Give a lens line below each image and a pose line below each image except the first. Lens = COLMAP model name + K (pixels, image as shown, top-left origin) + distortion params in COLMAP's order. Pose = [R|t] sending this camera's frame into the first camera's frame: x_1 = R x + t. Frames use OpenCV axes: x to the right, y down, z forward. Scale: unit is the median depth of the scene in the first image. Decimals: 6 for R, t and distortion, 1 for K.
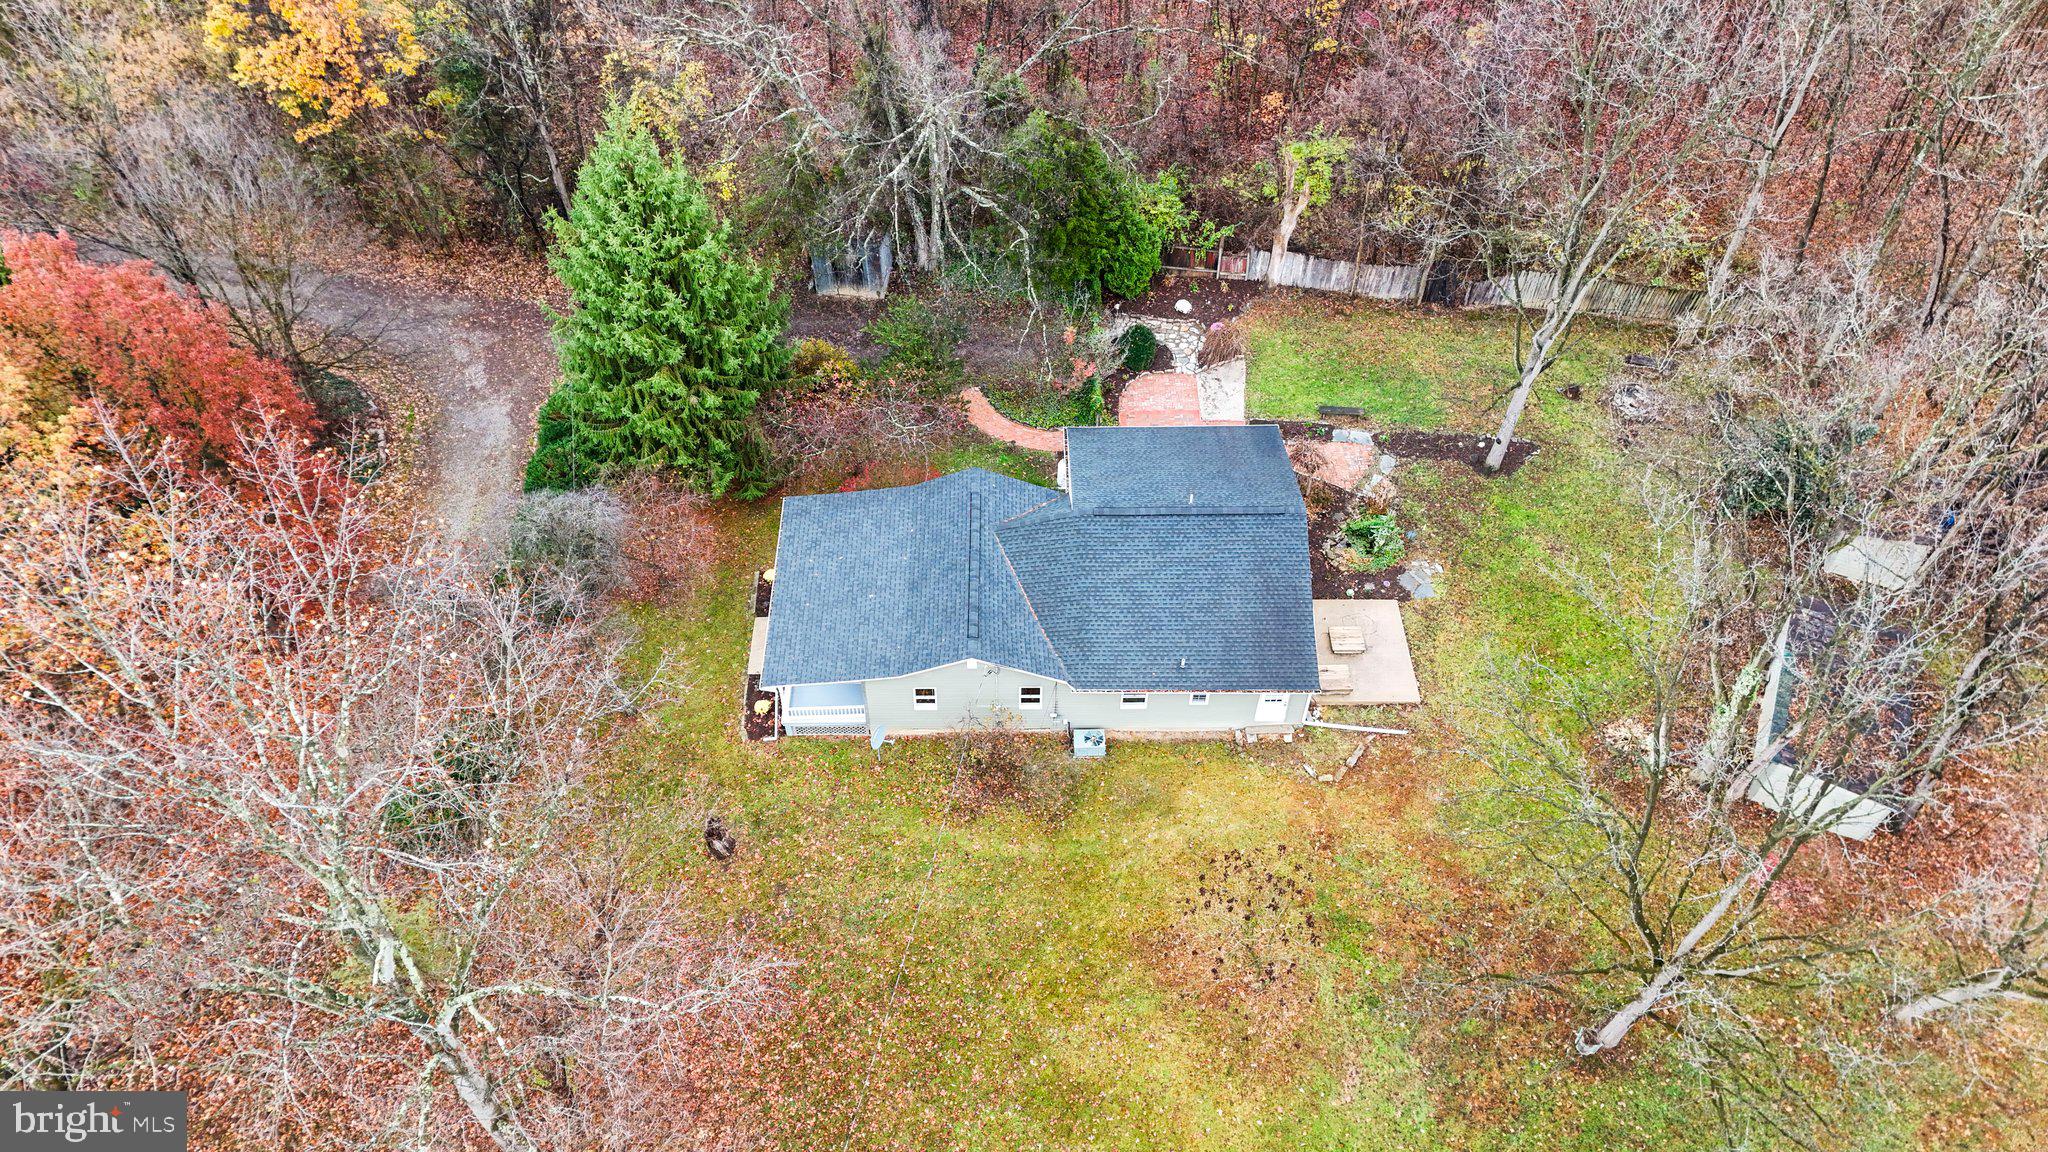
lens RADIAL K [[1460.3, 0, 1022.4], [0, 1460.3, 574.5], [0, 0, 1]] dist [0.057993, -0.057321]
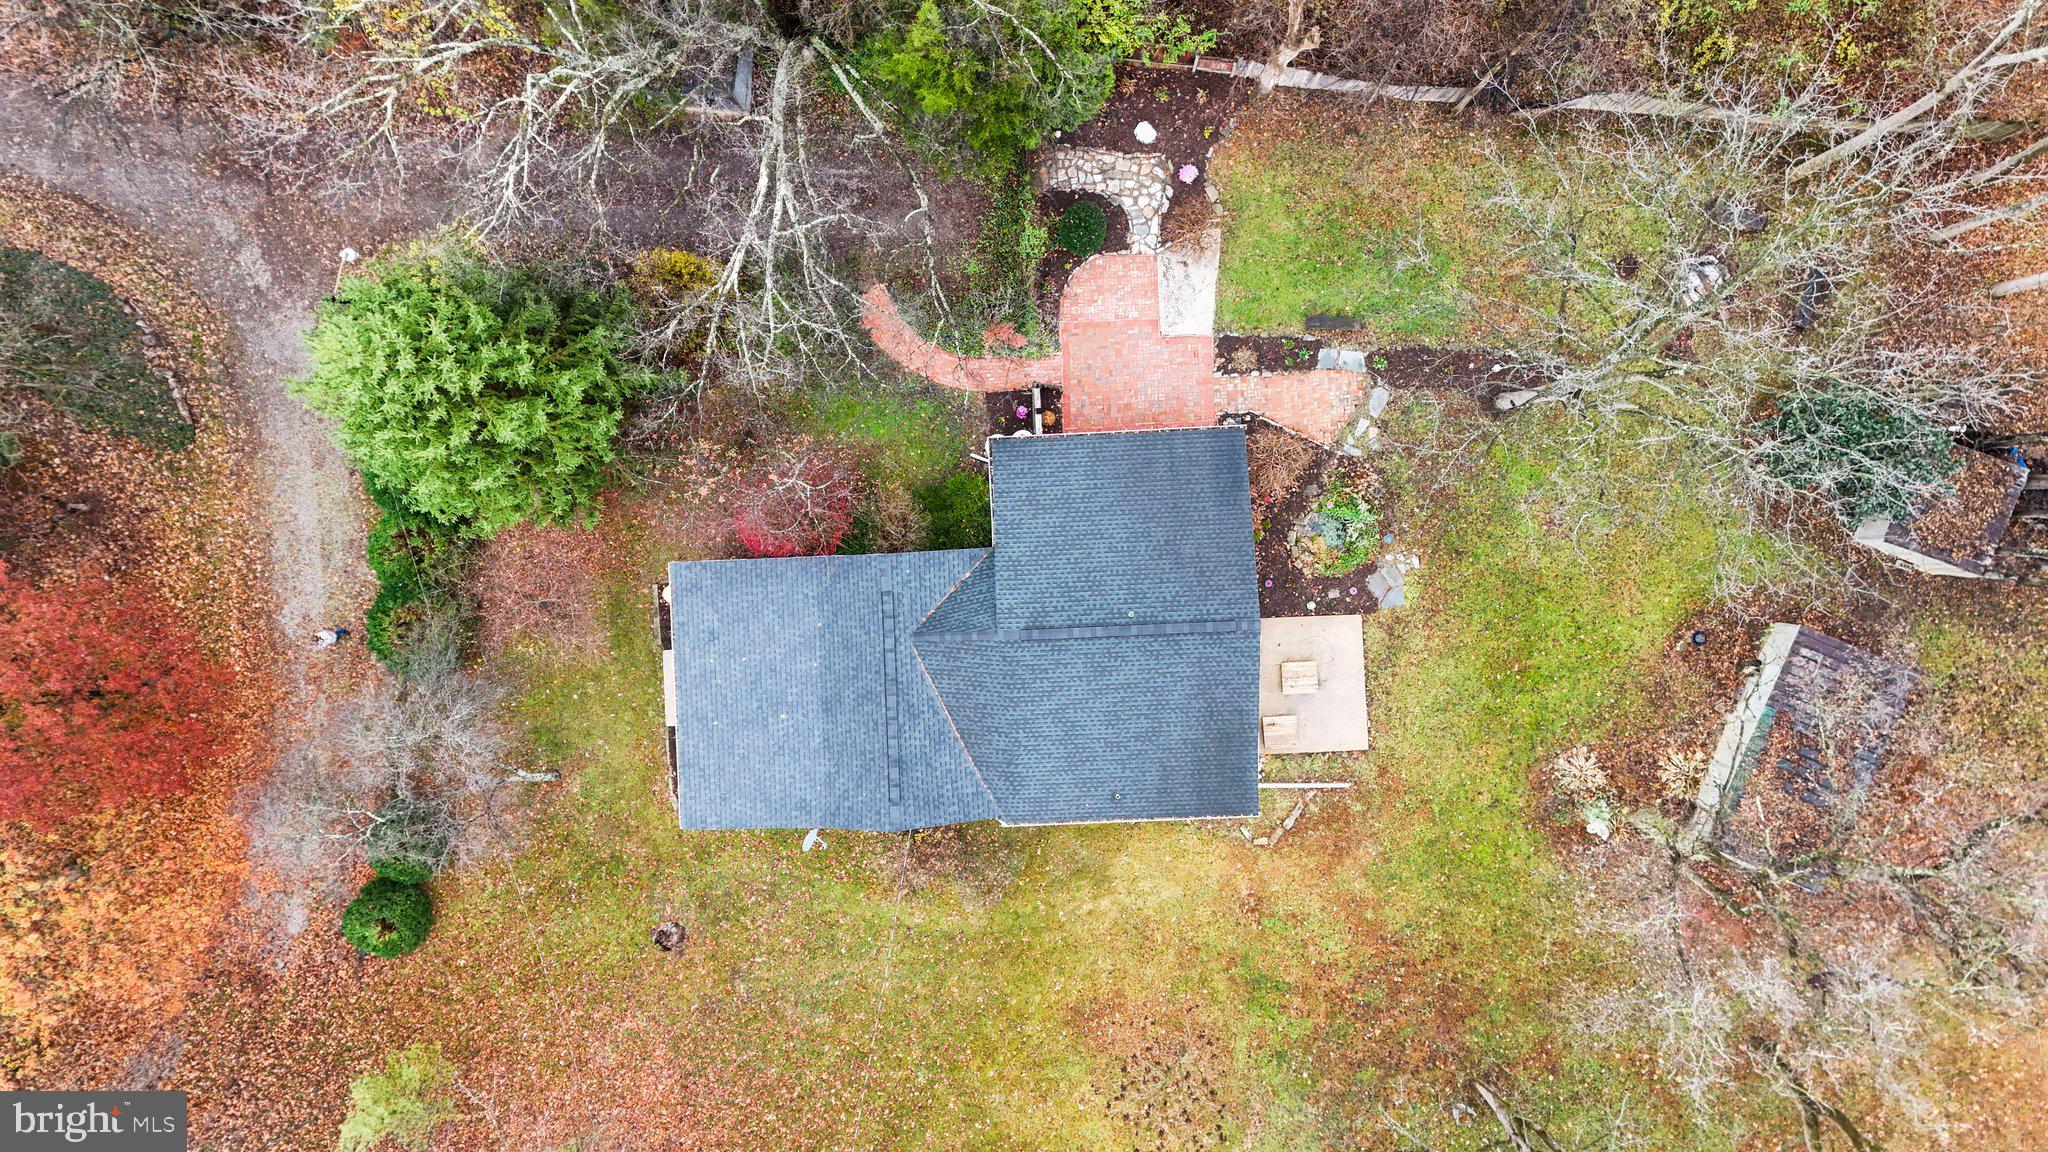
lens RADIAL K [[1460.3, 0, 1019.9], [0, 1460.3, 579.0], [0, 0, 1]] dist [0.057993, -0.057321]
pose [[0.999301, -0.033537, -0.016535, 0.059799], [0.036298, 0.763929, 0.644279, -0.597723], [-0.008975, -0.644428, 0.764612, 0.323204]]
